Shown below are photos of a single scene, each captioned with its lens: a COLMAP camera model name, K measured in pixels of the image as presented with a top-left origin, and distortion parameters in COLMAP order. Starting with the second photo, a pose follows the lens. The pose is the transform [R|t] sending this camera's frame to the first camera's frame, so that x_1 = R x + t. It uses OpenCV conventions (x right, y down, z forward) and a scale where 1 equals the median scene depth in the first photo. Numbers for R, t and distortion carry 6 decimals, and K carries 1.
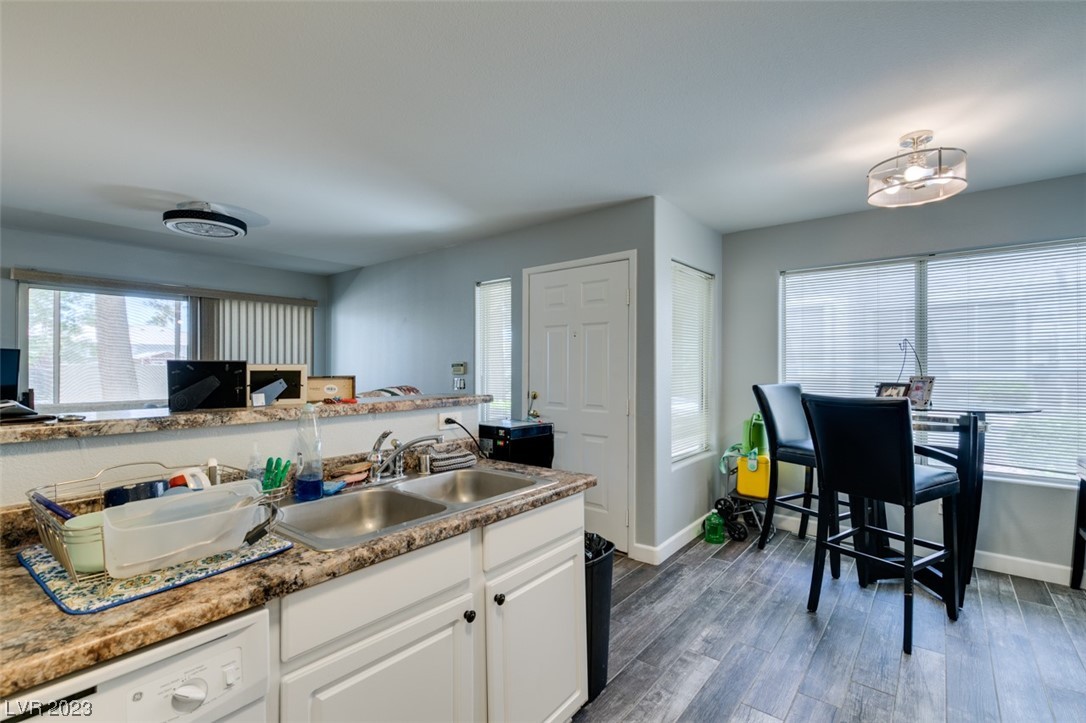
lens RADIAL K [[489.2, 0, 542.2], [0, 489.2, 360.0], [0, 0, 1]] dist [0.010327, -0.000614]
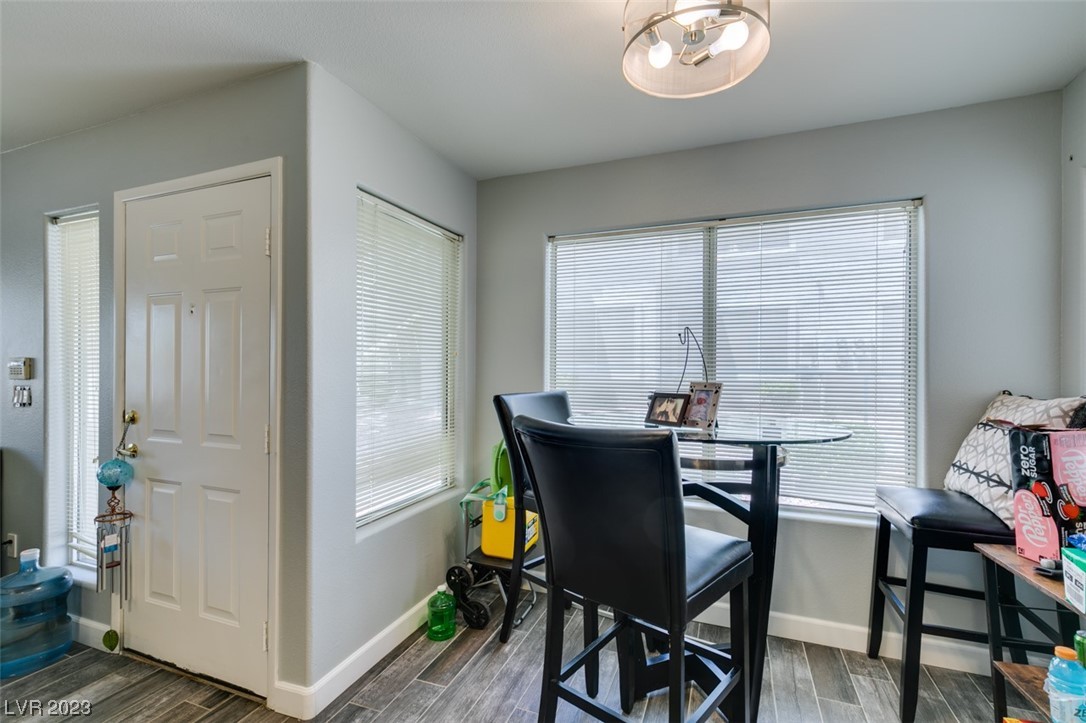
lens RADIAL K [[481.6, 0, 543.0], [0, 481.6, 361.5], [0, 0, 1]] dist [0.009747, -0.000474]
pose [[0.953217, 0.005662, 0.302233, 0.297701], [-0.006602, 0.999976, 0.002088, 0.004144], [-0.302214, -0.003986, 0.953232, 0.364274]]
